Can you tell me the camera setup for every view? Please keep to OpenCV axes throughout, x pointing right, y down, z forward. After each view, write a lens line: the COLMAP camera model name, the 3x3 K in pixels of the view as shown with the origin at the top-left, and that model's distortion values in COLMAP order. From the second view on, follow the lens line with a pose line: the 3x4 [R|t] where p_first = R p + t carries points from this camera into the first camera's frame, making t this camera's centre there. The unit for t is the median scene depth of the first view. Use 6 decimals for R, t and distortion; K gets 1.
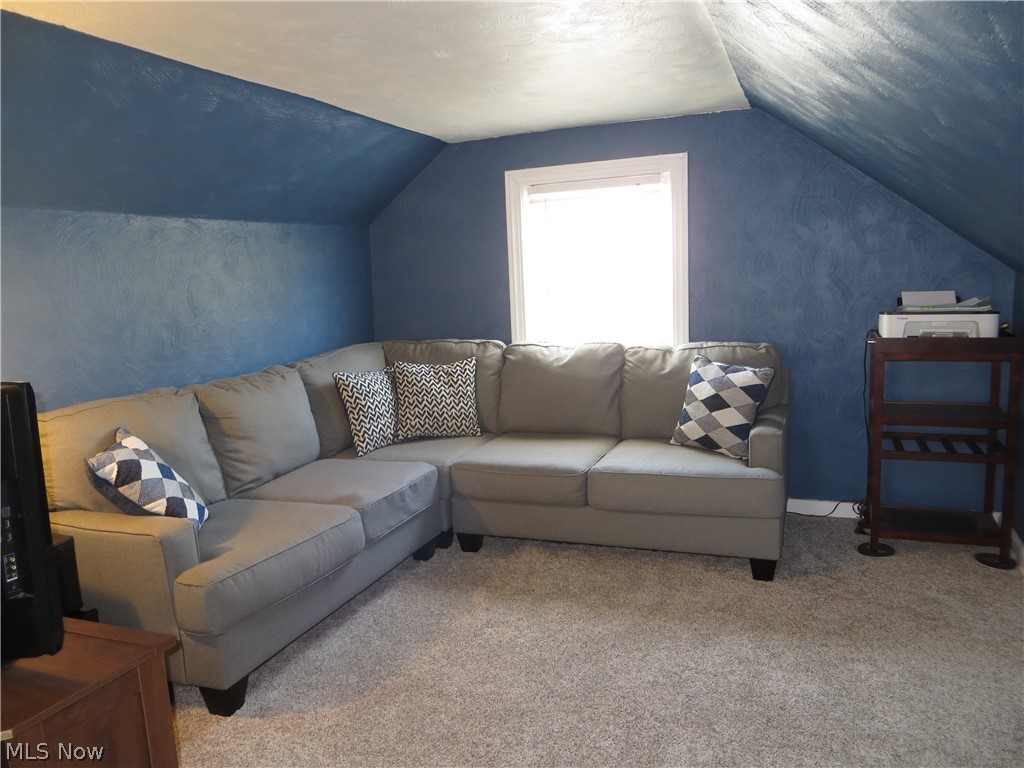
lens RADIAL K [[767.6, 0, 507.6], [0, 767.6, 381.8], [0, 0, 1]] dist [-0.011487, -0.004819]
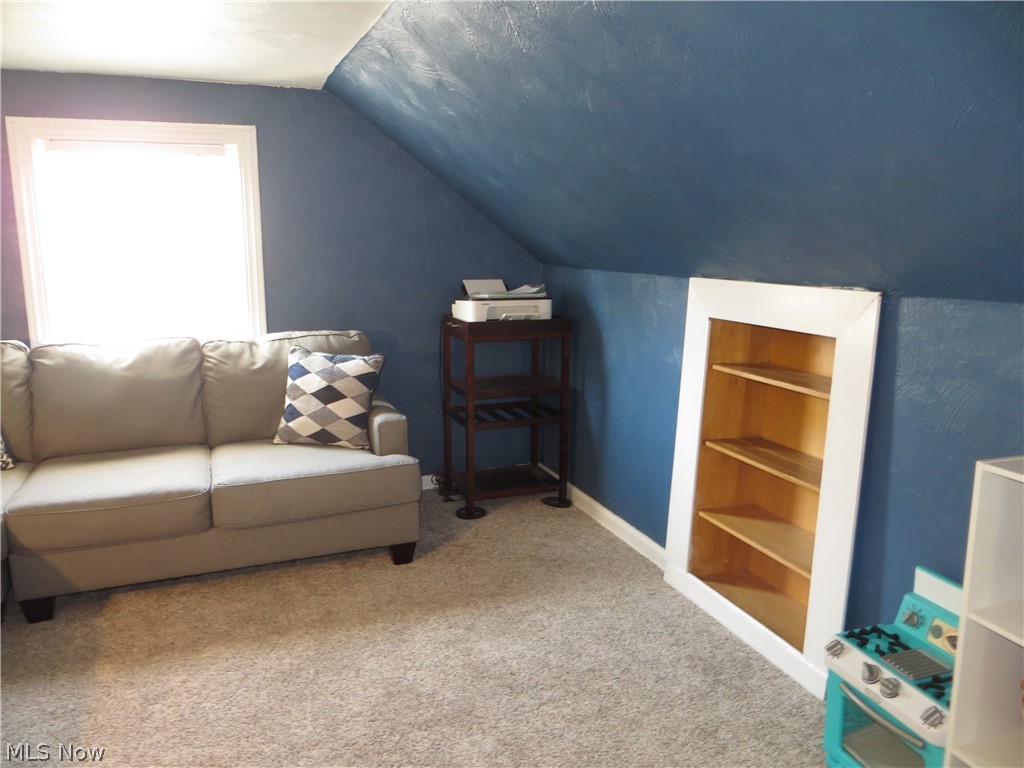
lens RADIAL K [[767.6, 0, 509.7], [0, 767.6, 386.0], [0, 0, 1]] dist [-0.011487, -0.004819]
pose [[0.729350, -0.085041, 0.678834, -0.219025], [0.069560, 0.996320, 0.050078, -0.016109], [-0.680595, 0.010695, 0.732582, 0.144083]]
